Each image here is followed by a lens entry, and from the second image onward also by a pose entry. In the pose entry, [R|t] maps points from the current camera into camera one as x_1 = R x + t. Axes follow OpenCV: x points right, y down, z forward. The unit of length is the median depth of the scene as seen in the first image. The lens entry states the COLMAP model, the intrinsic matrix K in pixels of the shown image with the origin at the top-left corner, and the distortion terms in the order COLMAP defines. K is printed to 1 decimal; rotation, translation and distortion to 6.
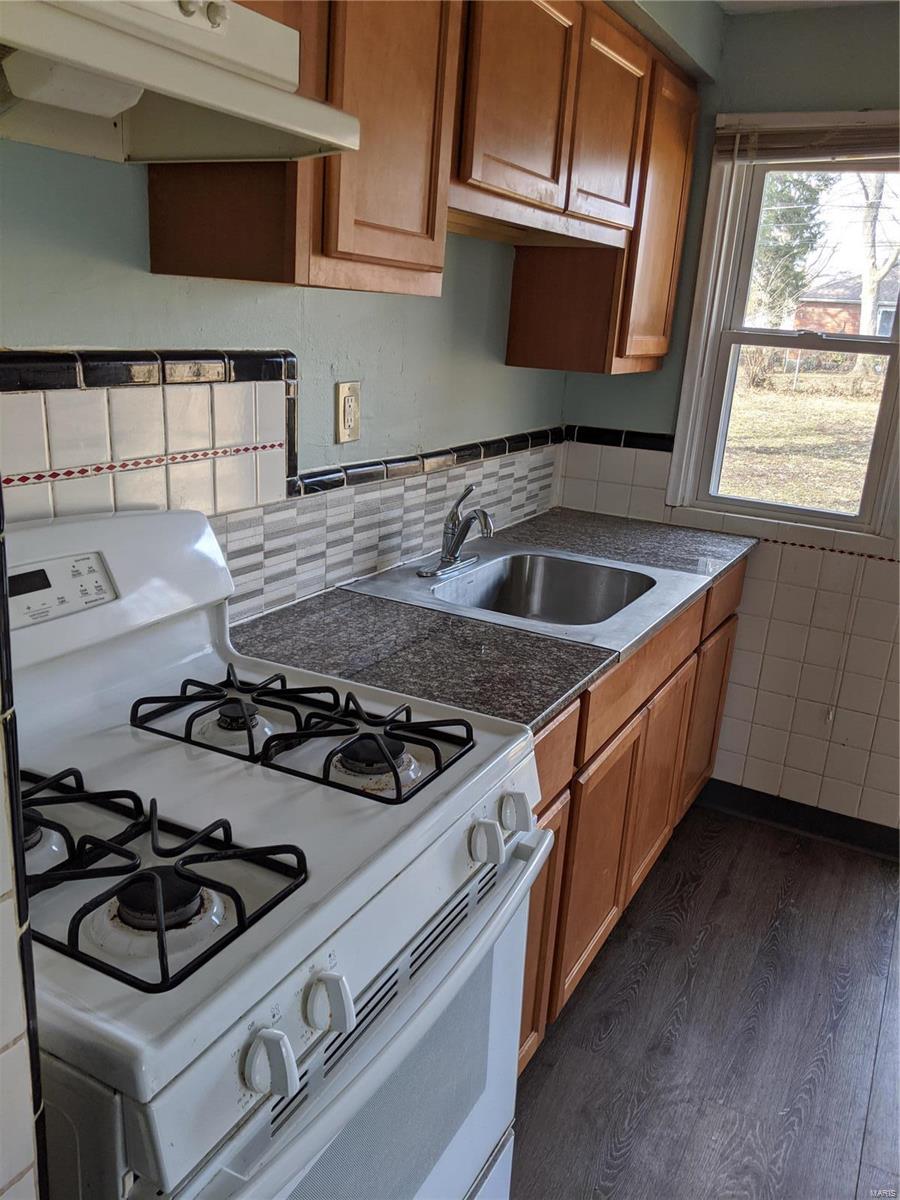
lens RADIAL K [[953.3, 0, 449.4], [0, 953.3, 602.1], [0, 0, 1]] dist [0.012342, 0.001208]
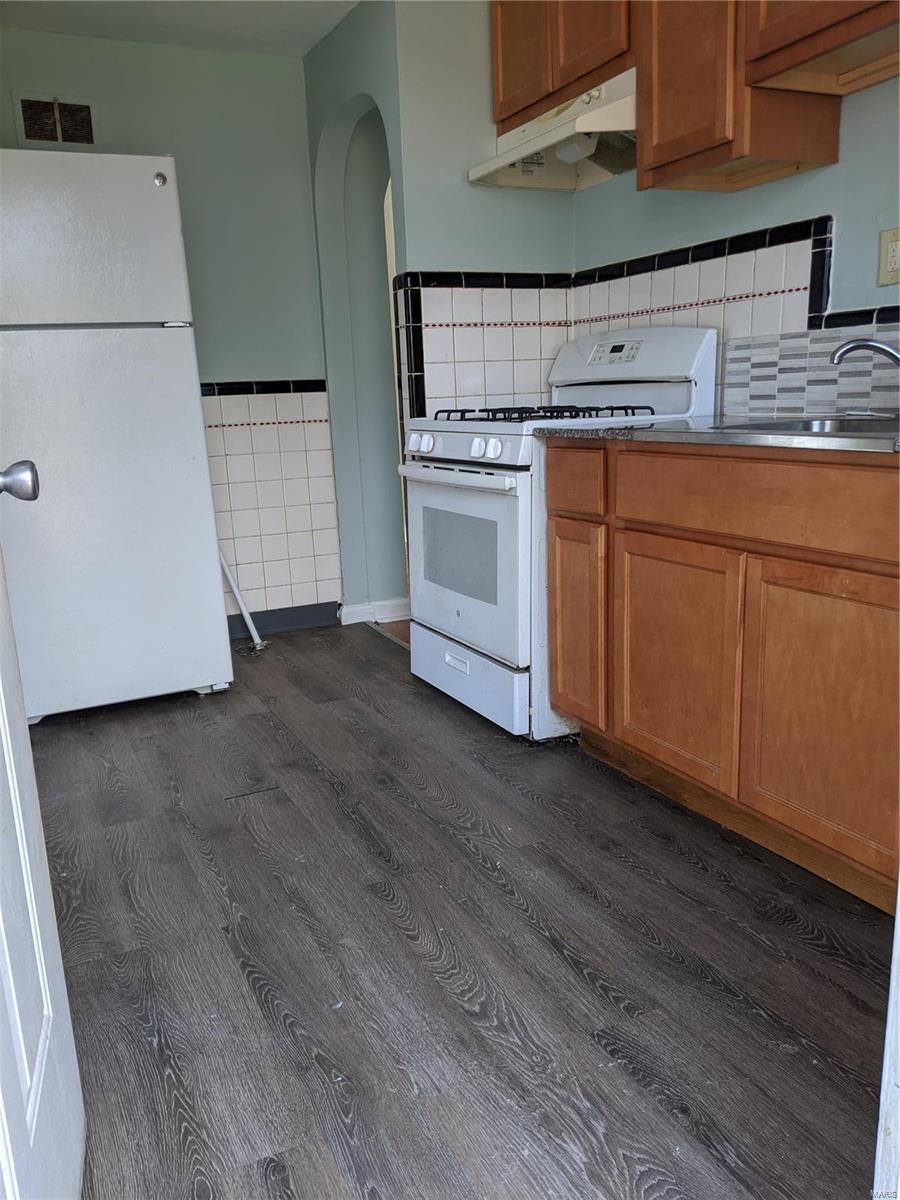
lens RADIAL K [[953.3, 0, 449.2], [0, 953.3, 603.7], [0, 0, 1]] dist [0.012342, 0.001208]
pose [[-0.589771, 0.140691, -0.795221, 1.253356], [-0.224739, 0.917215, 0.328951, -0.087488], [0.775669, 0.372723, -0.509328, 1.461806]]
